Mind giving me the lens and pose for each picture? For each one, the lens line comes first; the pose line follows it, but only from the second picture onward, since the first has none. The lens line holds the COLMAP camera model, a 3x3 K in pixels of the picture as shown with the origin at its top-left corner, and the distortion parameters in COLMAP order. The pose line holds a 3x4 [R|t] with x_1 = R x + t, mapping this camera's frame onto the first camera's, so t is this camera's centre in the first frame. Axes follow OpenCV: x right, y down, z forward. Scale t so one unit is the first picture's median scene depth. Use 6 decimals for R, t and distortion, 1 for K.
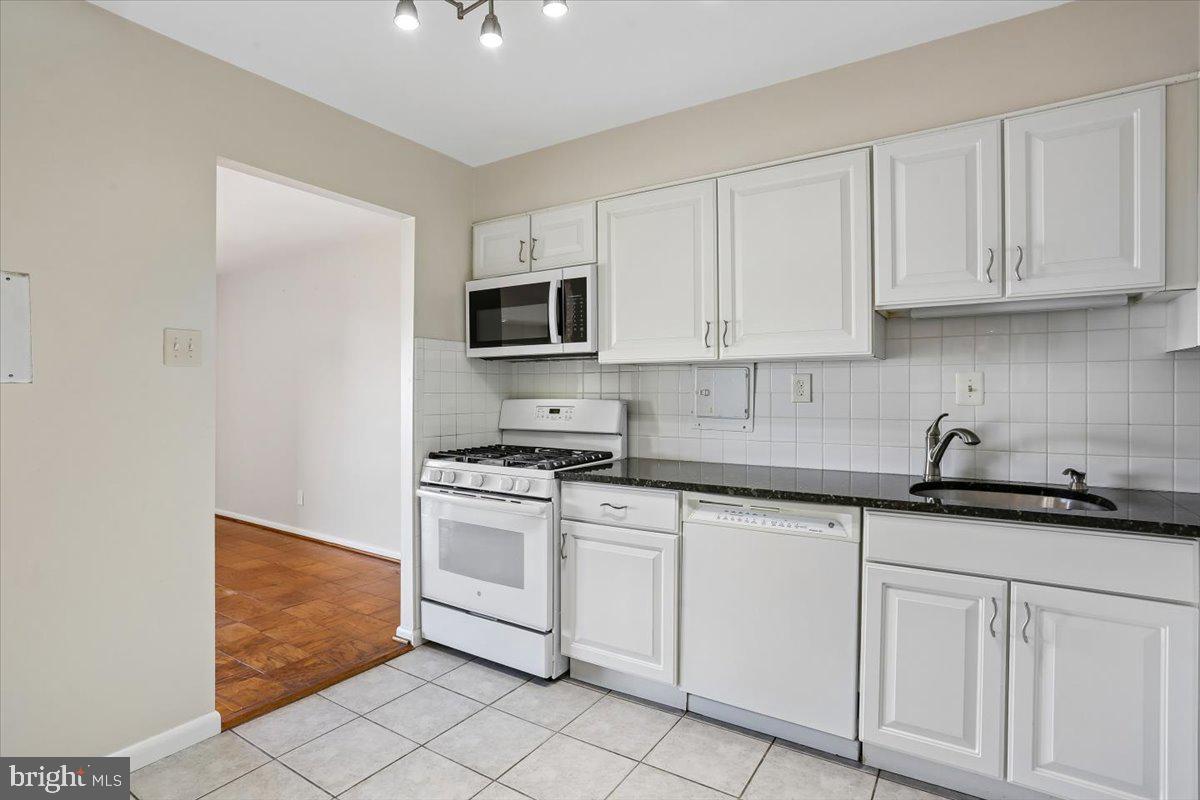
lens RADIAL K [[584.3, 0, 604.7], [0, 584.3, 396.5], [0, 0, 1]] dist [-0.046167, 0.020378]
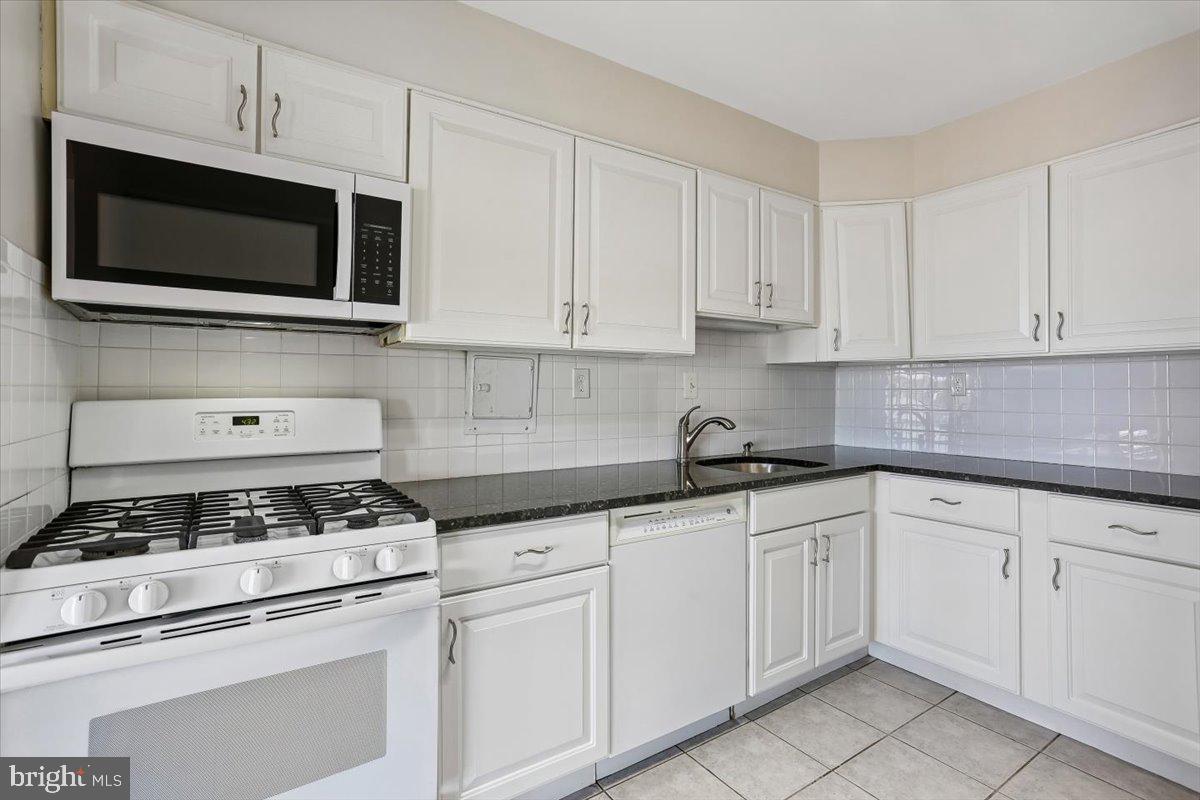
lens RADIAL K [[584.3, 0, 599.6], [0, 584.3, 379.5], [0, 0, 1]] dist [-0.046167, 0.020378]
pose [[0.411095, 0.017054, 0.911433, -0.522137], [0.002319, 0.999802, -0.019754, -0.002019], [-0.911589, 0.010235, 0.410974, 0.575175]]
